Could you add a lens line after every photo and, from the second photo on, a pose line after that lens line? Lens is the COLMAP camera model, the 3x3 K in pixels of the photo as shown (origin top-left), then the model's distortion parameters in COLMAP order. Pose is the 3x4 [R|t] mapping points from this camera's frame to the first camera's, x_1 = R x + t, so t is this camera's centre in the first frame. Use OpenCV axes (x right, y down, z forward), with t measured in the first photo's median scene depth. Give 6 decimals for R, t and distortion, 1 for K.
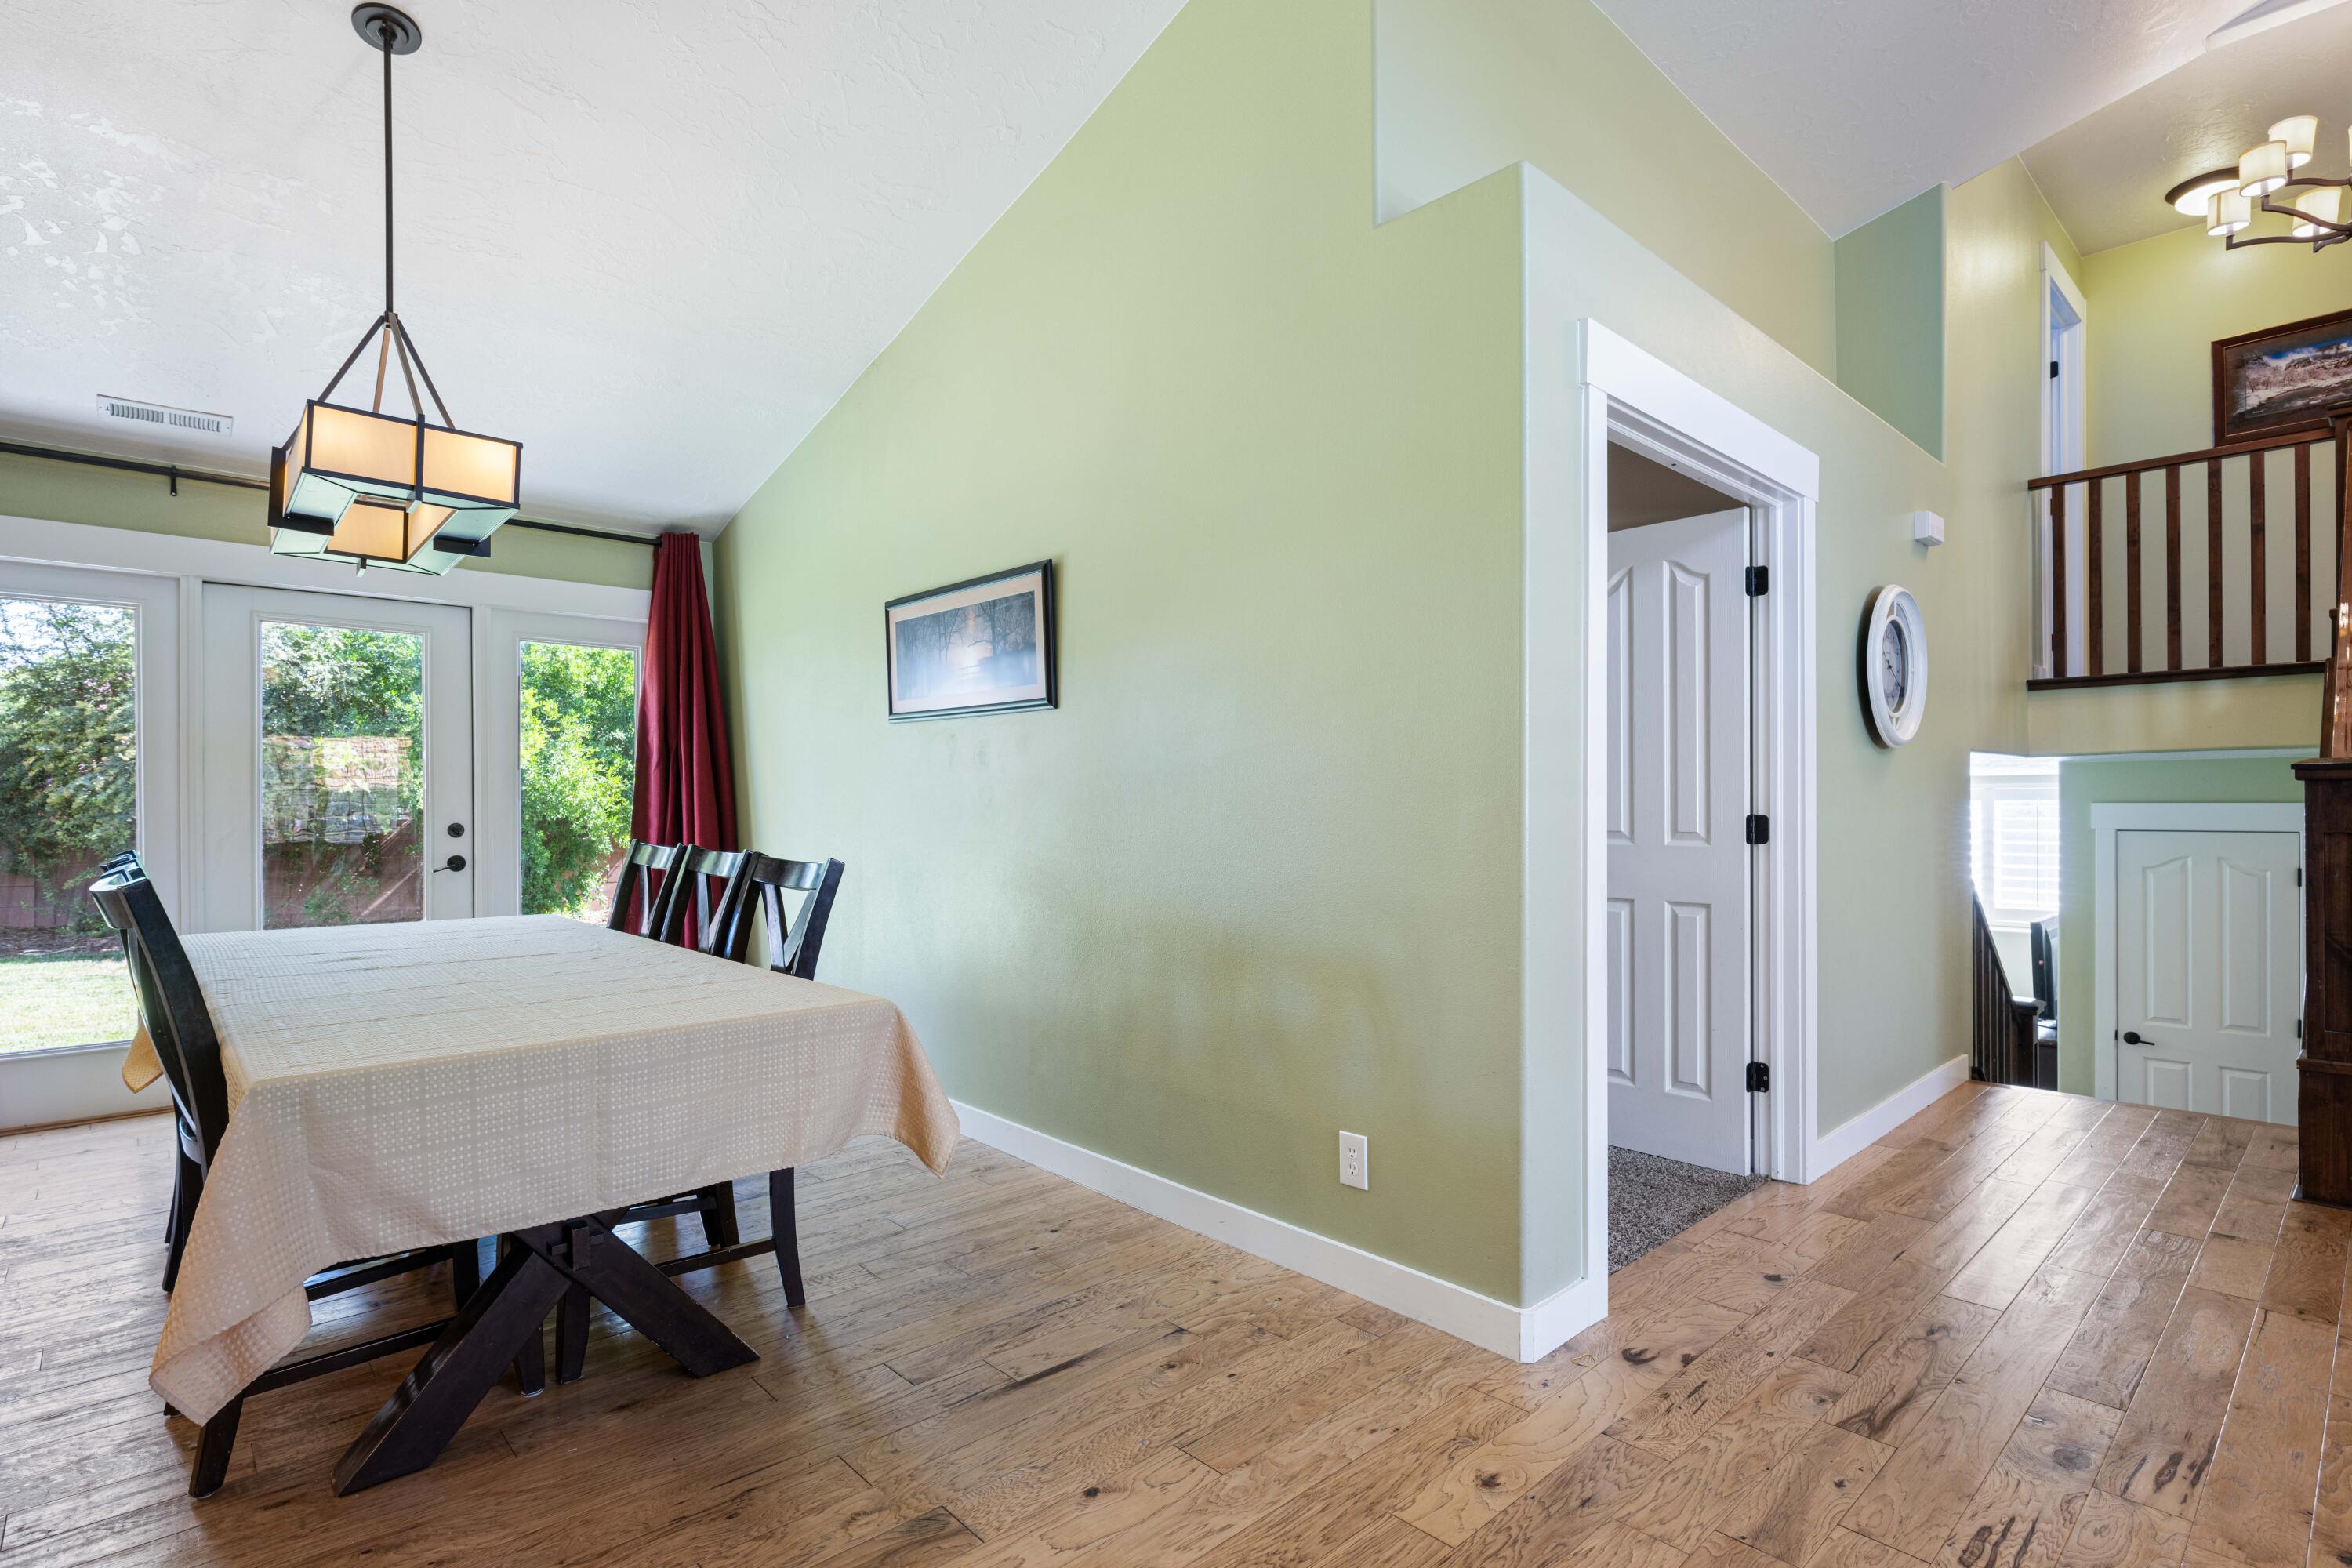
lens RADIAL K [[1140.6, 0, 1188.9], [0, 1140.6, 798.3], [0, 0, 1]] dist [-0.003821, 0.000799]
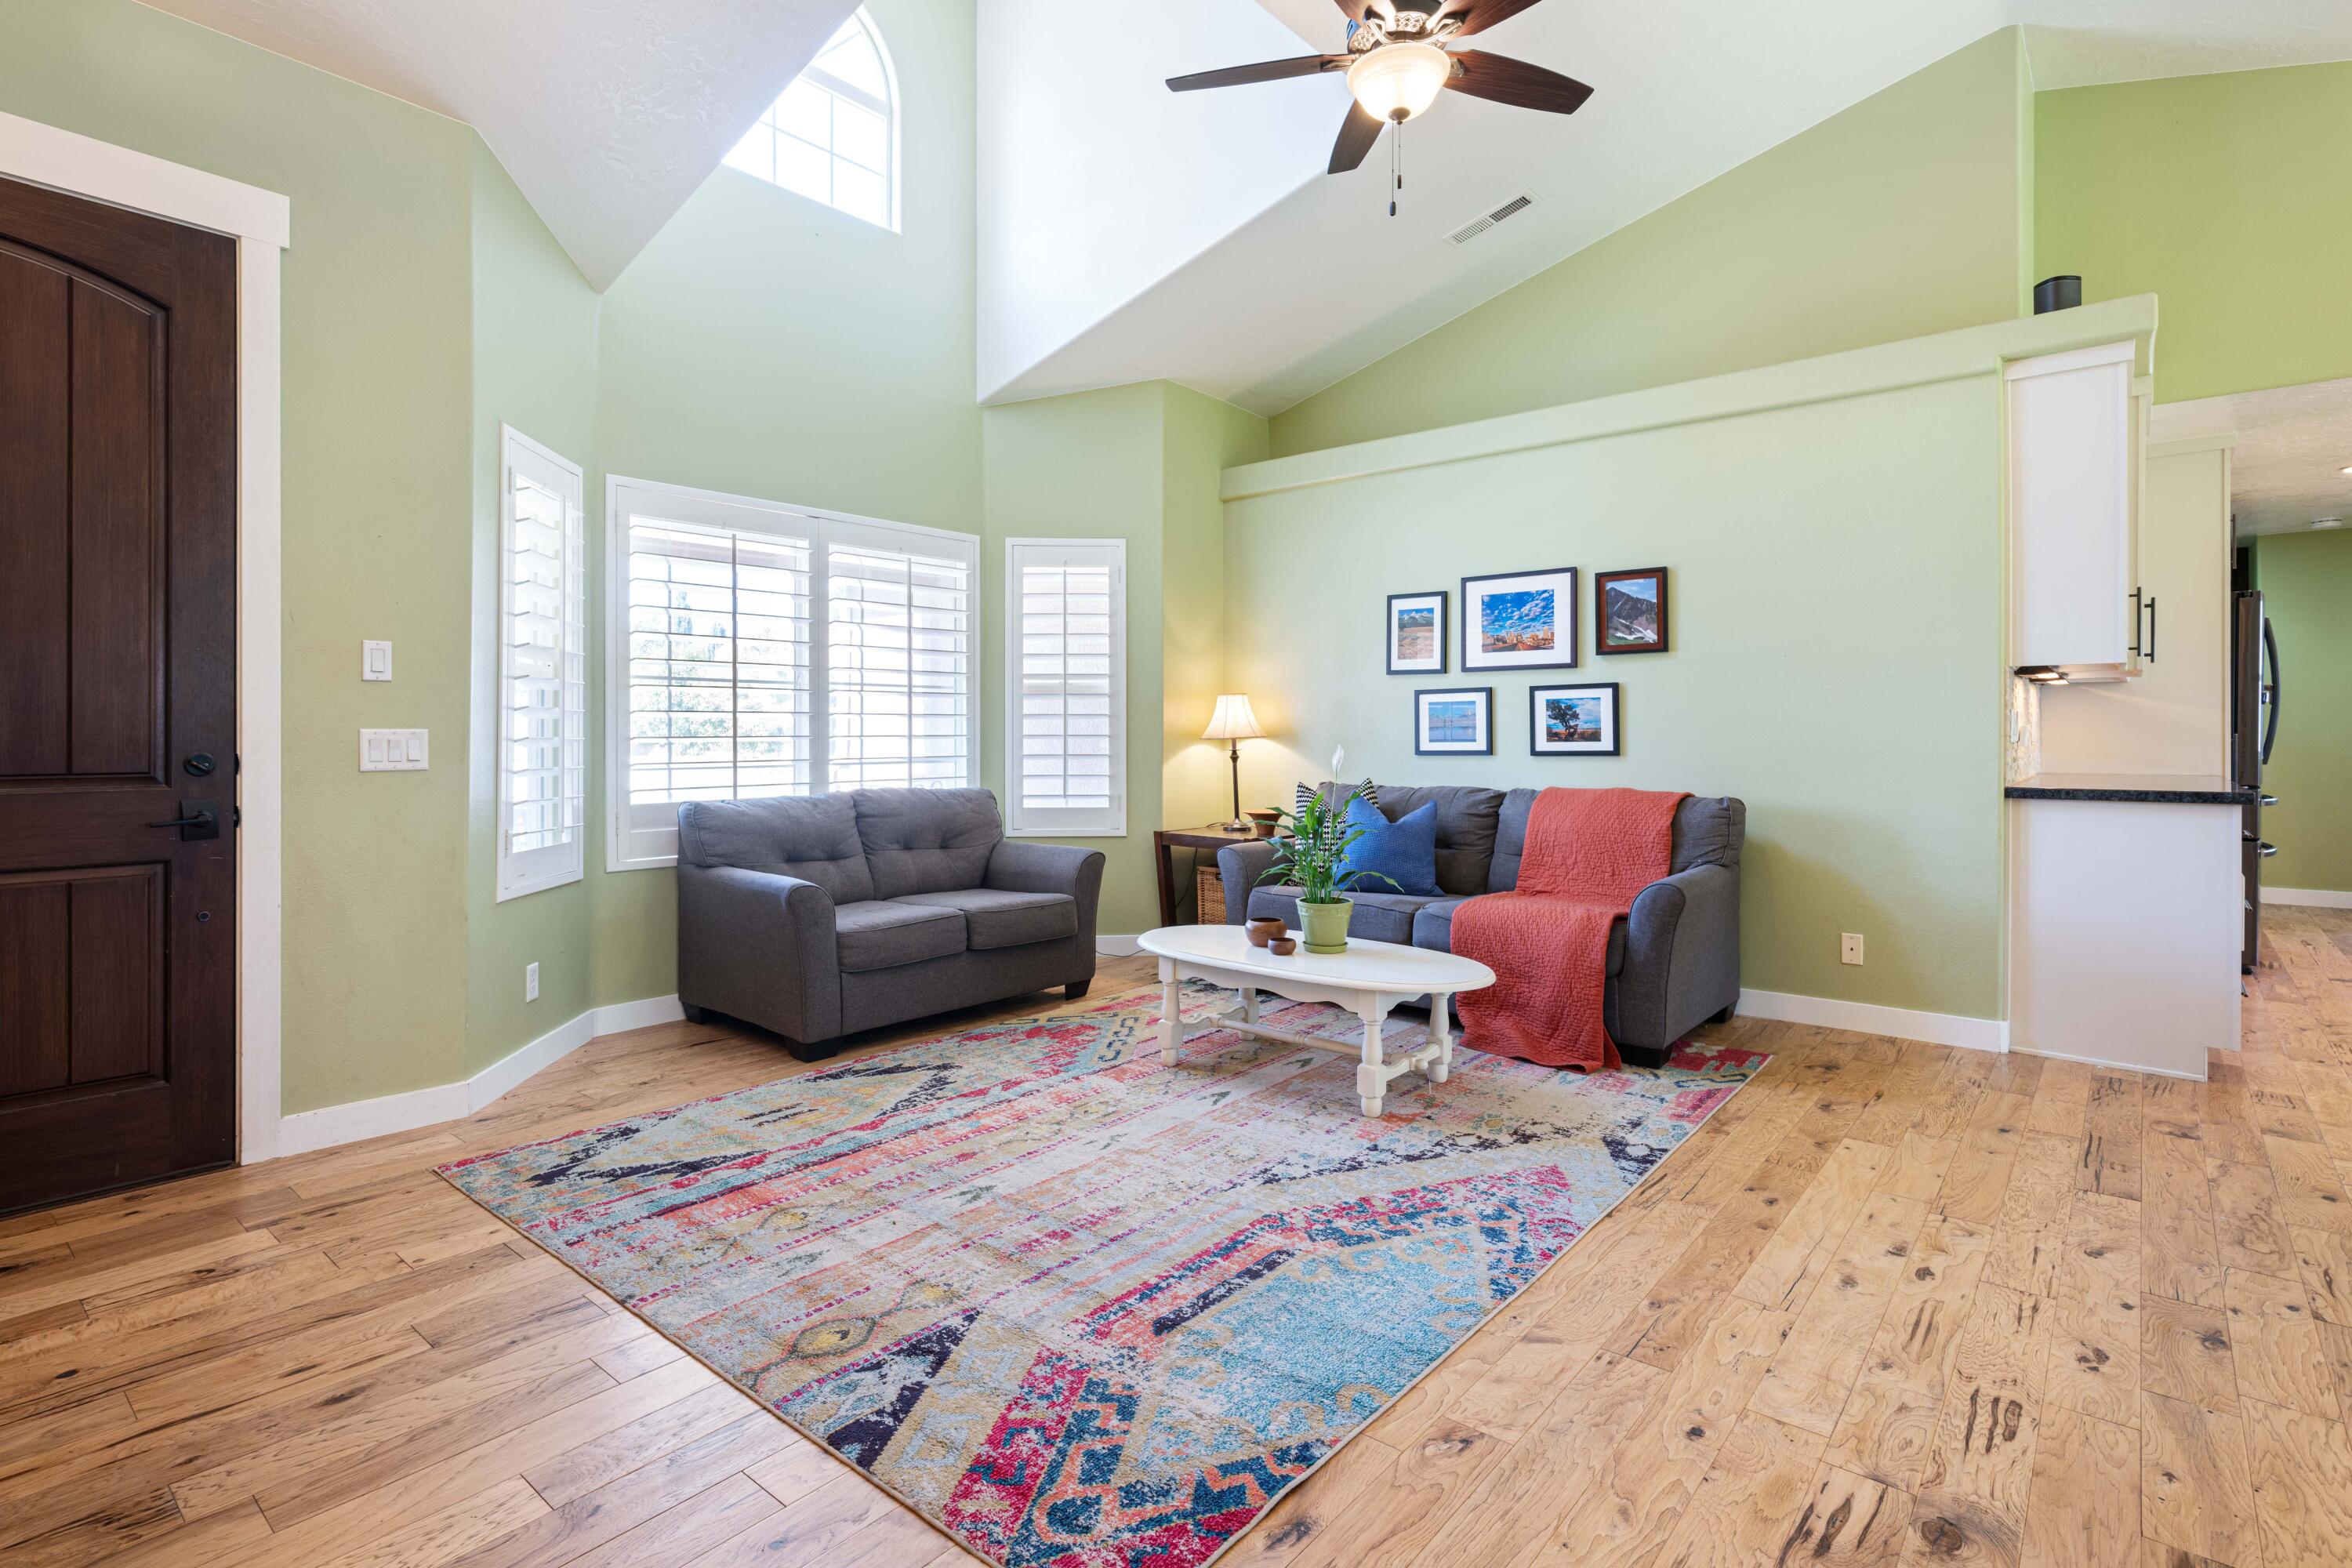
lens RADIAL K [[1140.6, 0, 1181.3], [0, 1140.6, 731.2], [0, 0, 1]] dist [-0.003821, 0.000799]
pose [[-0.992582, 0.007395, -0.121353, 1.424349], [0.008283, 0.999942, -0.006820, 0.006027], [0.121295, -0.007774, -0.992586, 1.763158]]
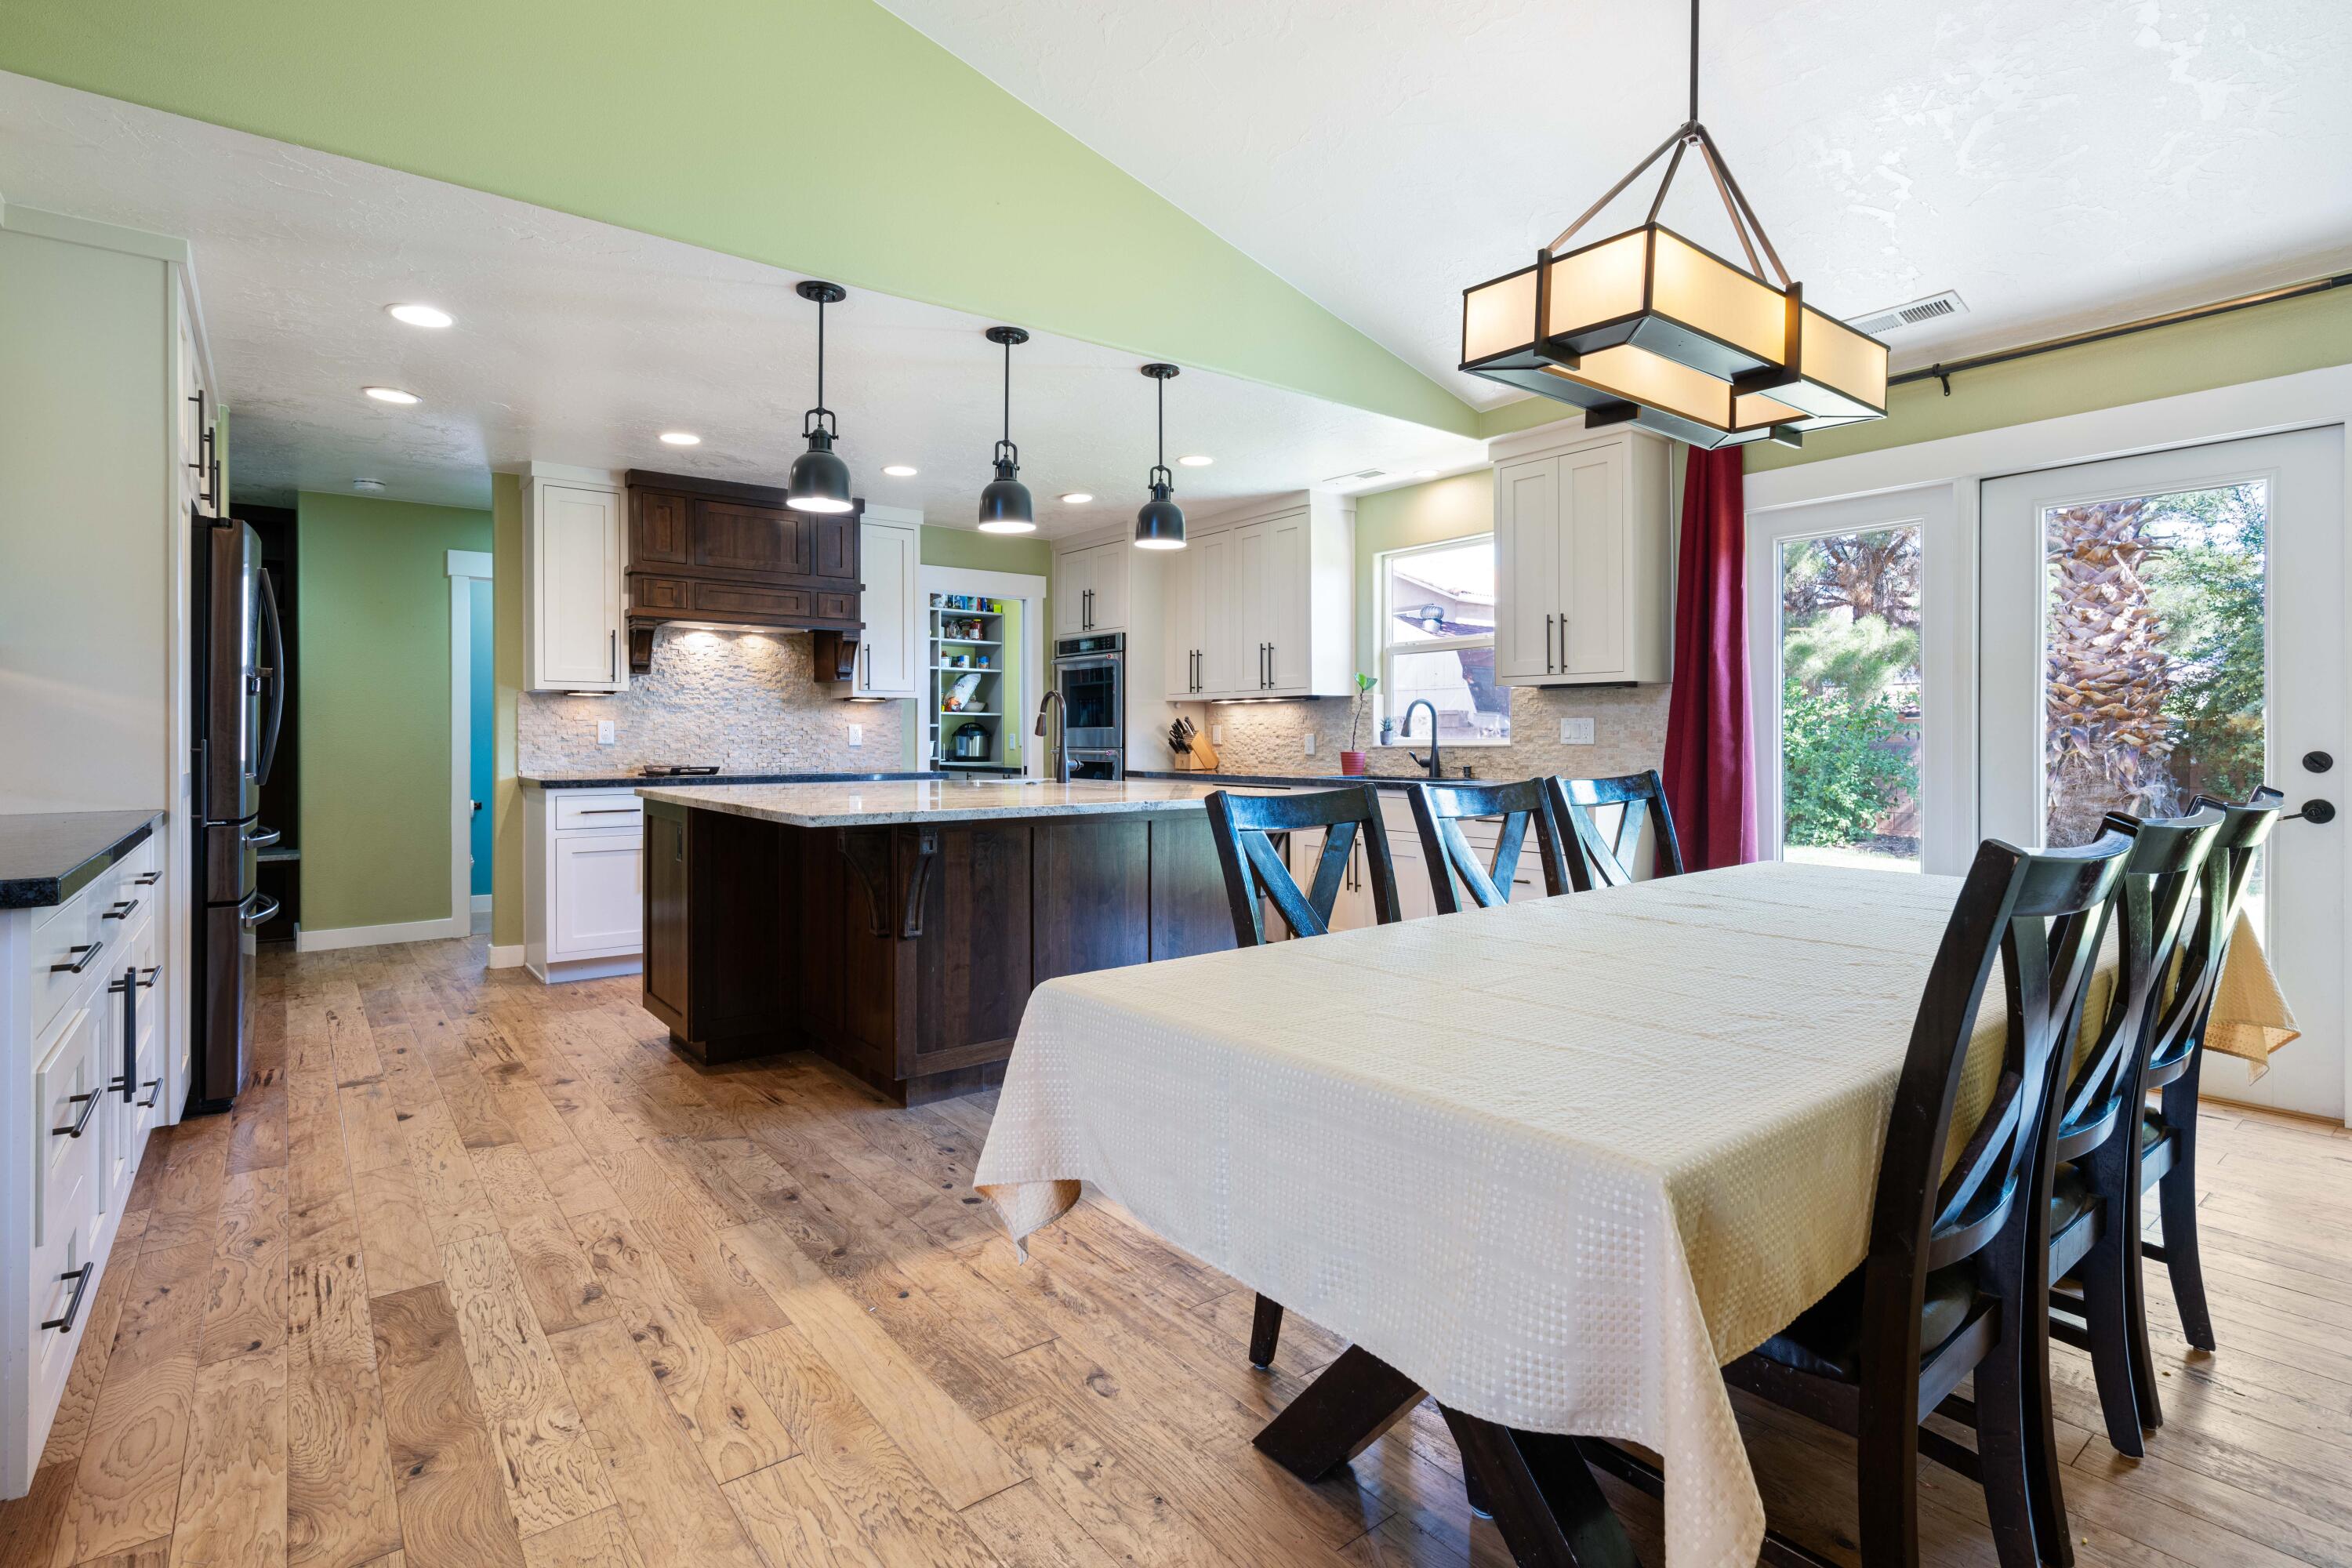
lens RADIAL K [[1140.6, 0, 1183.4], [0, 1140.6, 740.0], [0, 0, 1]] dist [-0.003821, 0.000799]
pose [[-0.075382, 0.008973, -0.997114, 0.199643], [0.006226, 0.999944, 0.008528, 0.011917], [0.997135, -0.005565, -0.075433, 0.977083]]
